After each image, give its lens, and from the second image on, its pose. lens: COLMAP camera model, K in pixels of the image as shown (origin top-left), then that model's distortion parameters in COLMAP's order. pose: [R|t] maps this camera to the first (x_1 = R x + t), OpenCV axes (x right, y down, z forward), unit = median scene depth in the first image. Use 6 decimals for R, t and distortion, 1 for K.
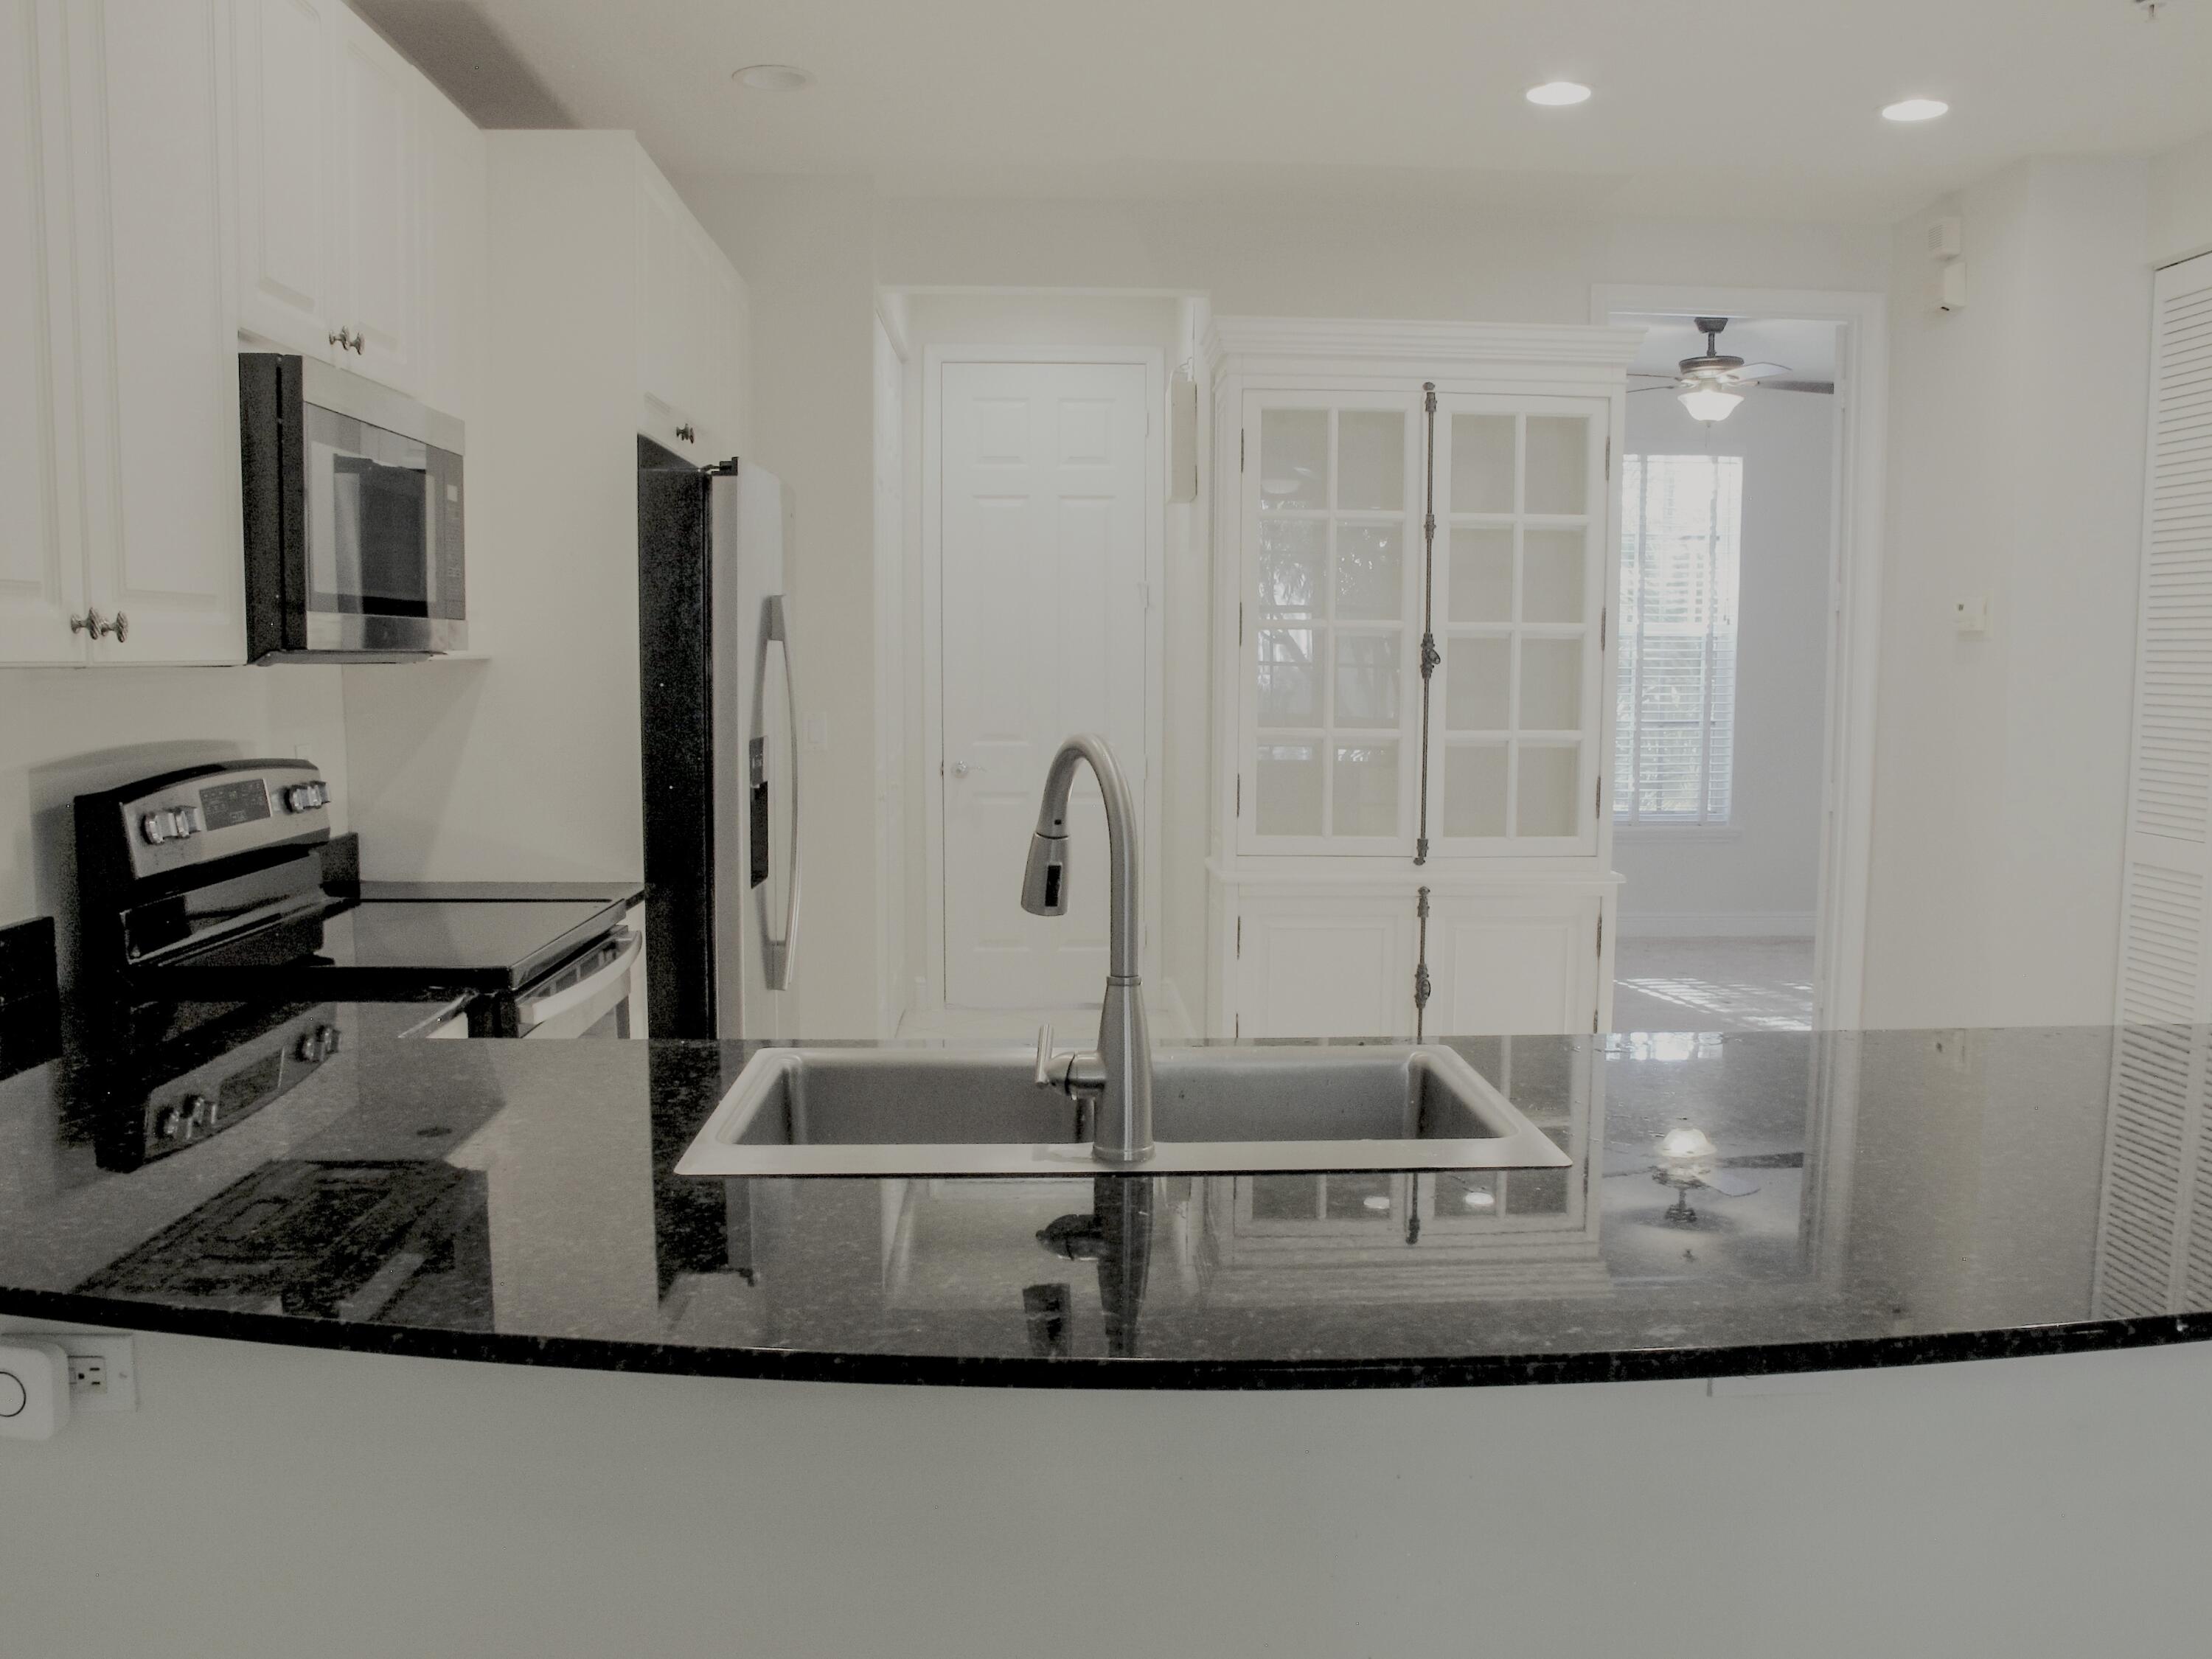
lens RADIAL K [[1964.3, 0, 1109.9], [0, 1964.3, 847.1], [0, 0, 1]] dist [-0.068636, 0.038512]
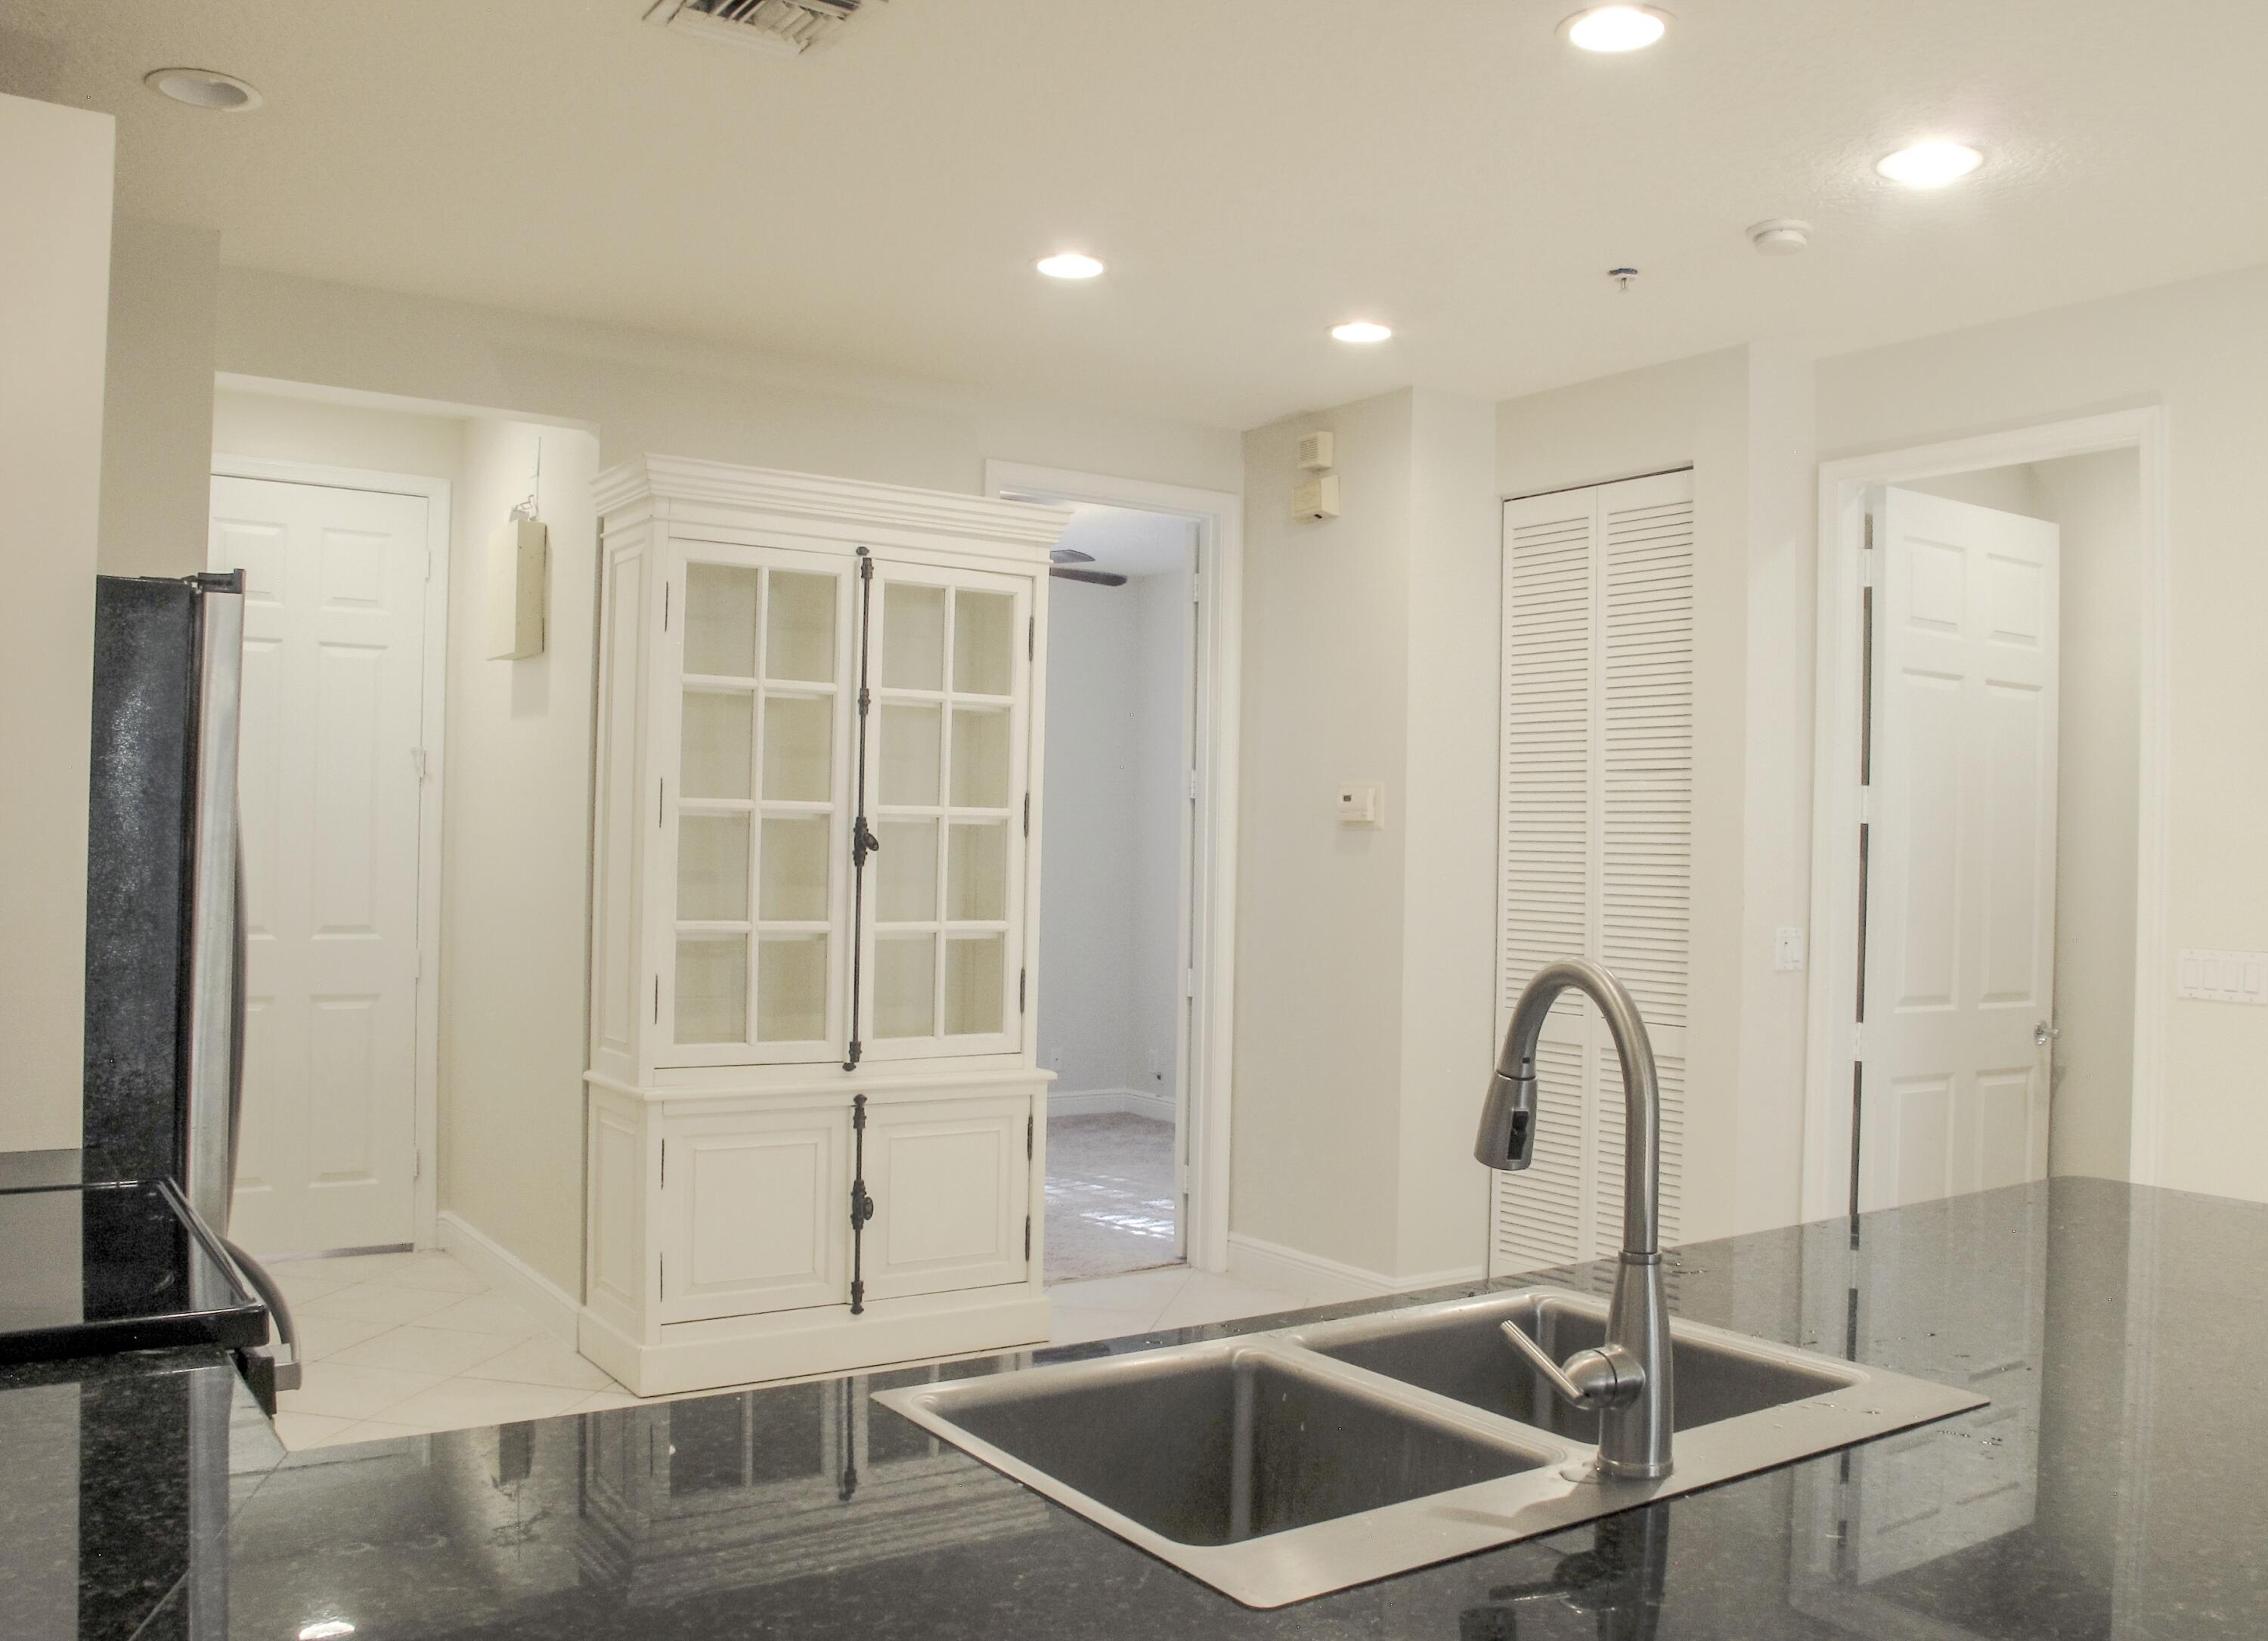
lens RADIAL K [[2006.2, 0, 1132.4], [0, 2006.2, 808.5], [0, 0, 1]] dist [-0.034892, 0.007543]
pose [[0.857110, 0.019648, 0.514758, -0.212834], [0.037192, 0.994304, -0.099880, -0.014139], [-0.513789, 0.104753, 0.851497, 0.134214]]
